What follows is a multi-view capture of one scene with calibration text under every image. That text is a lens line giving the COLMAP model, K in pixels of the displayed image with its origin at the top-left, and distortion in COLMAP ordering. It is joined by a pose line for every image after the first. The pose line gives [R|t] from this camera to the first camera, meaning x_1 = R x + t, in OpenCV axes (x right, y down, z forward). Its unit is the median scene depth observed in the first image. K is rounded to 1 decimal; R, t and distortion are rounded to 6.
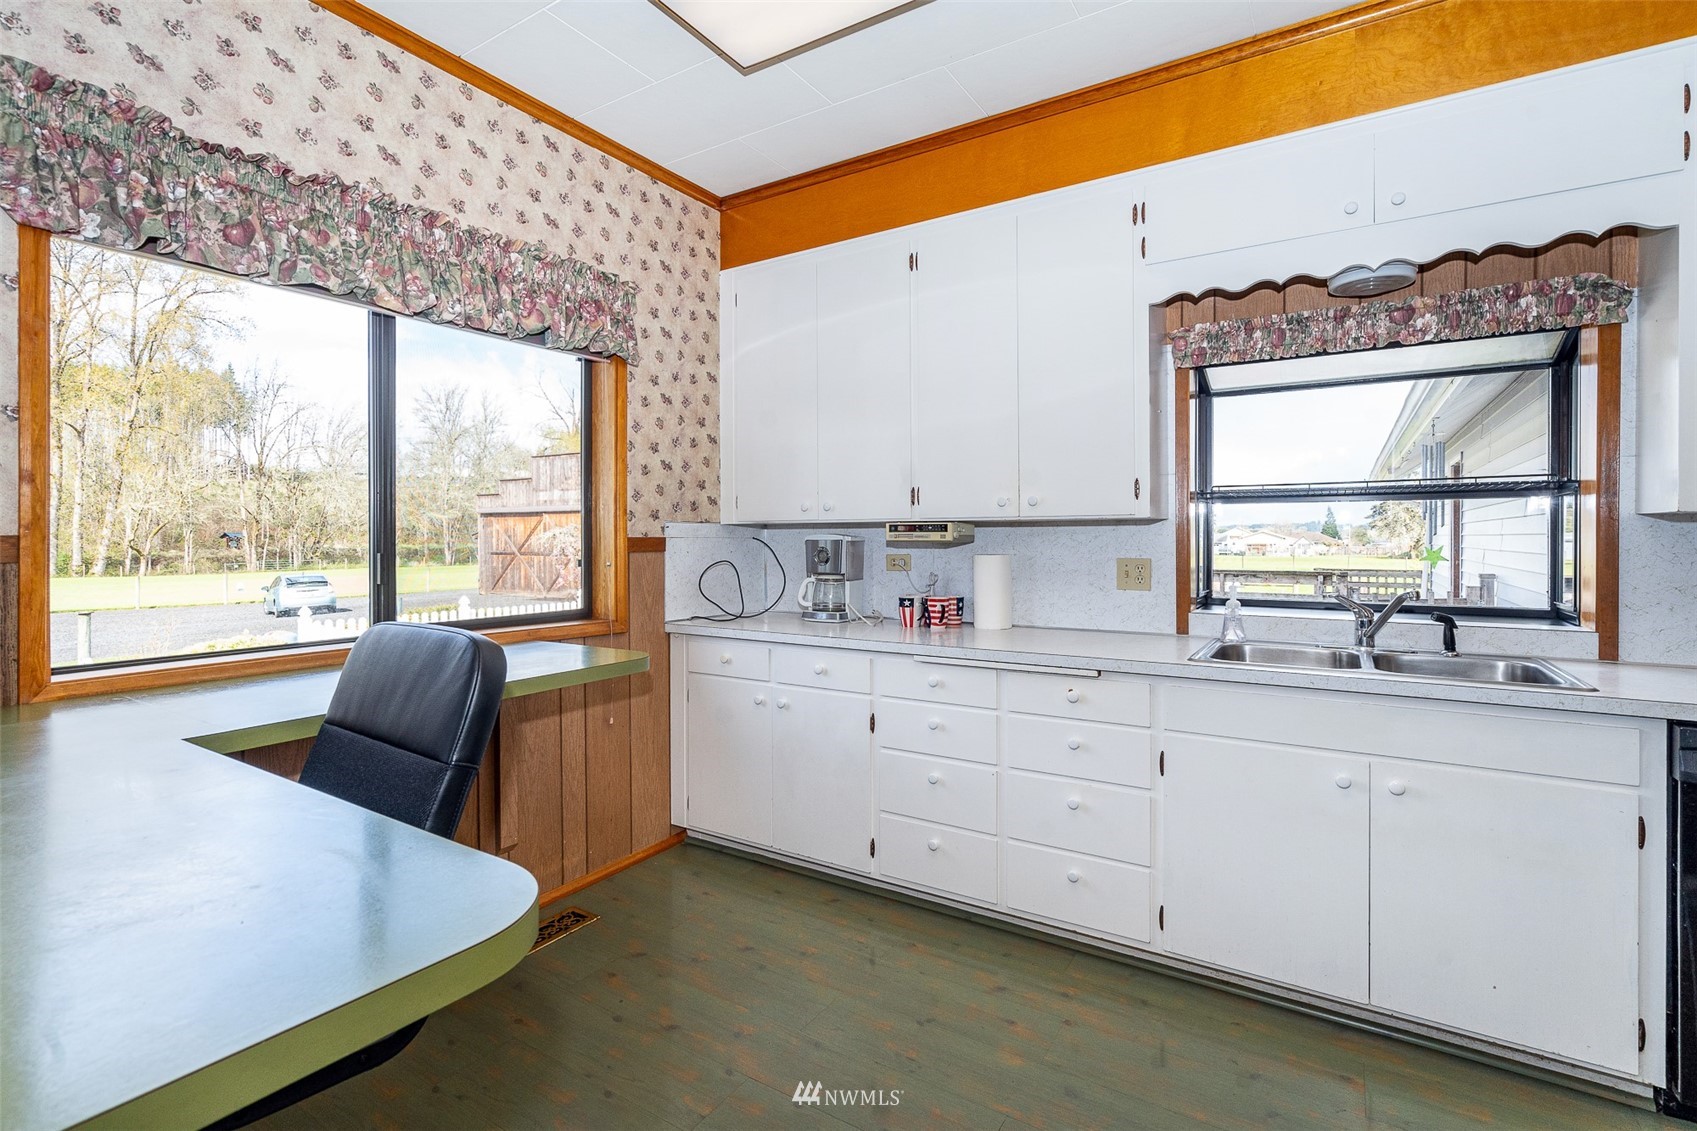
lens RADIAL K [[780.3, 0, 859.2], [0, 780.3, 532.3], [0, 0, 1]] dist [-0.000805, -0.000344]
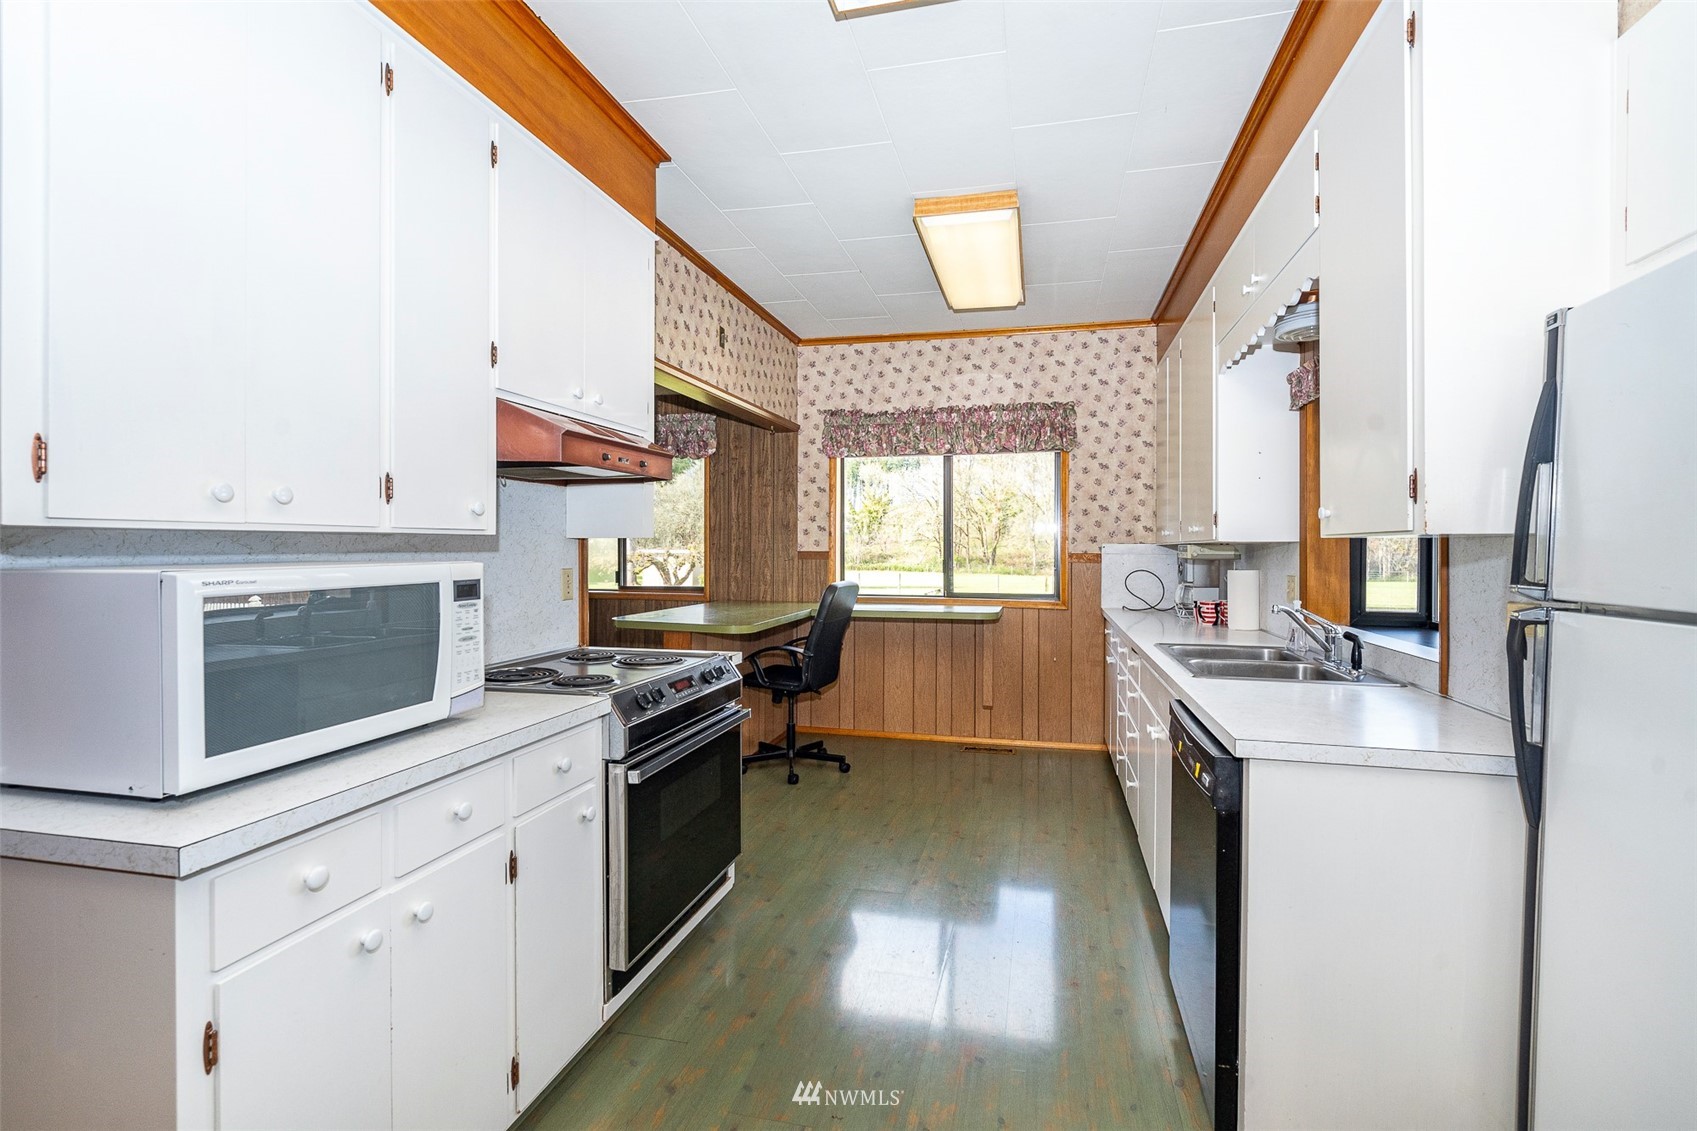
lens RADIAL K [[810.0, 0, 848.5], [0, 810.0, 565.5], [0, 0, 1]] dist [0.002032, 0.000580]
pose [[0.303309, 0.025807, -0.952543, 1.209814], [0.000190, 0.999632, 0.027143, -0.014619], [0.952892, -0.008414, 0.303192, 0.009185]]
